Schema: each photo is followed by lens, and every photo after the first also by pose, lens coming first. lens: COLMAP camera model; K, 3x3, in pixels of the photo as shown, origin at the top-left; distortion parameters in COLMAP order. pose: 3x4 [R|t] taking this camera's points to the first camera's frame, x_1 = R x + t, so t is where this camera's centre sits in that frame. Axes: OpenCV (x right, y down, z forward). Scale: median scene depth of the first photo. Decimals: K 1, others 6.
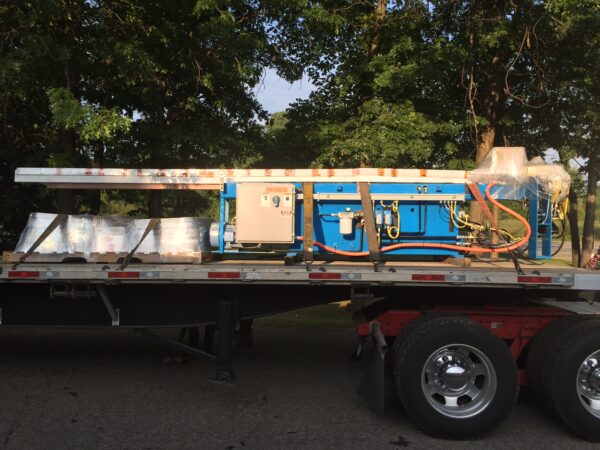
lens RADIAL K [[512.9, 0, 300.0], [0, 512.9, 225.0], [0, 0, 1]] dist [0.090304, -0.120945]
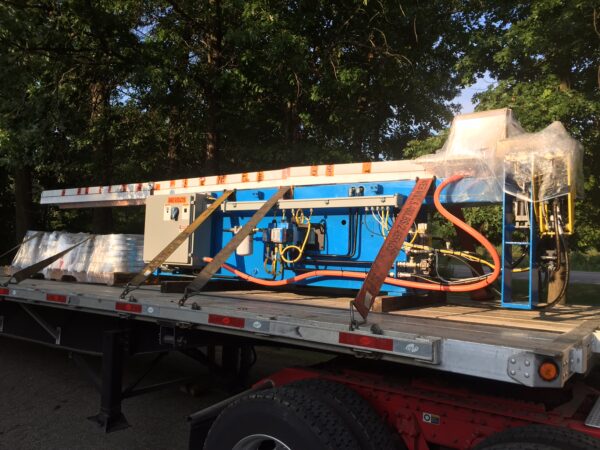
lens RADIAL K [[512.9, 0, 300.0], [0, 512.9, 225.0], [0, 0, 1]] dist [0.090304, -0.120945]
pose [[0.830133, -0.014338, -0.557381, 0.565235], [-0.017706, 0.998487, -0.052054, 0.010943], [0.557284, 0.053081, 0.828624, 0.416184]]
